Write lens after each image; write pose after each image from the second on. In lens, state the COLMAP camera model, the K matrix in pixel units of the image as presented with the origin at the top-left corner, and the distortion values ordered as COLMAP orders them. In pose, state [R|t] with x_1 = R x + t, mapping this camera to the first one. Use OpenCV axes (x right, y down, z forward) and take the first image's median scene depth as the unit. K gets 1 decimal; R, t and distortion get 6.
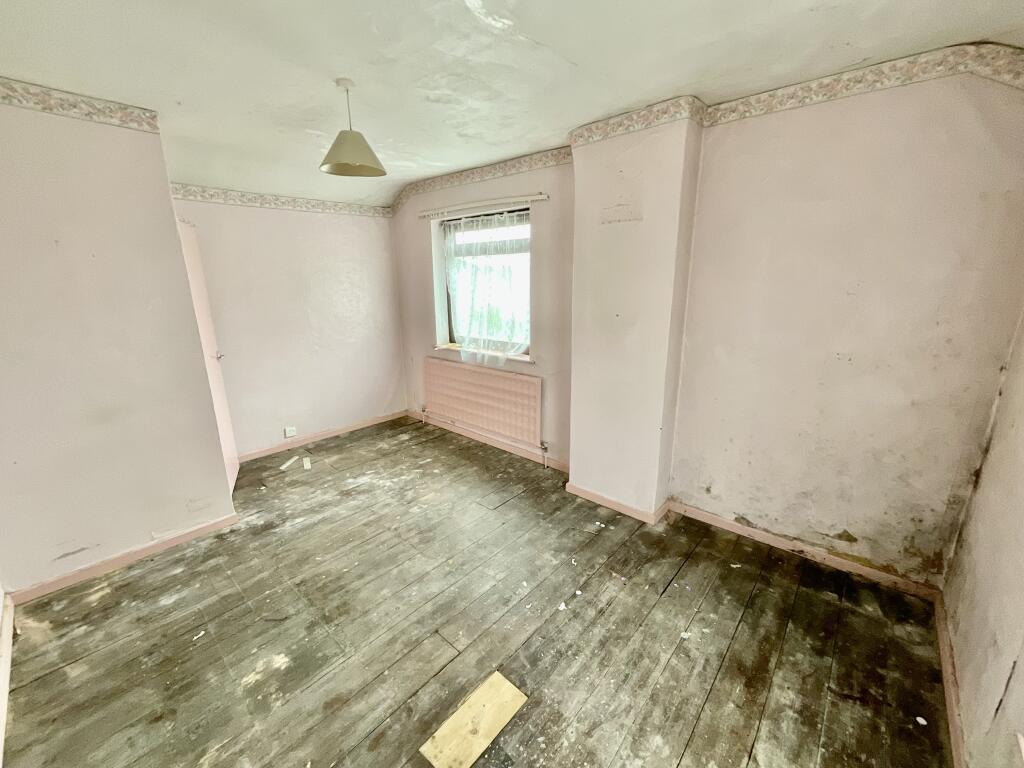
lens RADIAL K [[416.0, 0, 512.2], [0, 416.0, 381.5], [0, 0, 1]] dist [-0.002947, 0.001032]
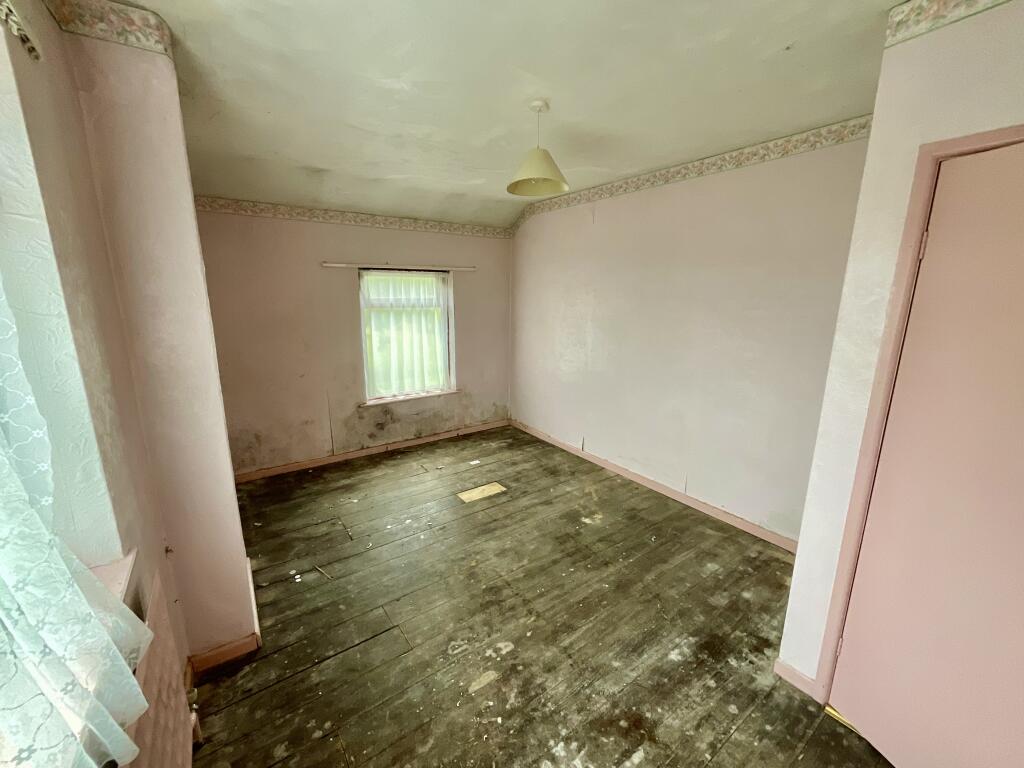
lens RADIAL K [[416.0, 0, 510.0], [0, 416.0, 384.7], [0, 0, 1]] dist [-0.002947, 0.001032]
pose [[-0.973225, -0.043889, 0.225624, -0.477194], [0.061953, 0.895186, 0.441366, -0.447956], [-0.221347, 0.443527, -0.868498, 1.779742]]
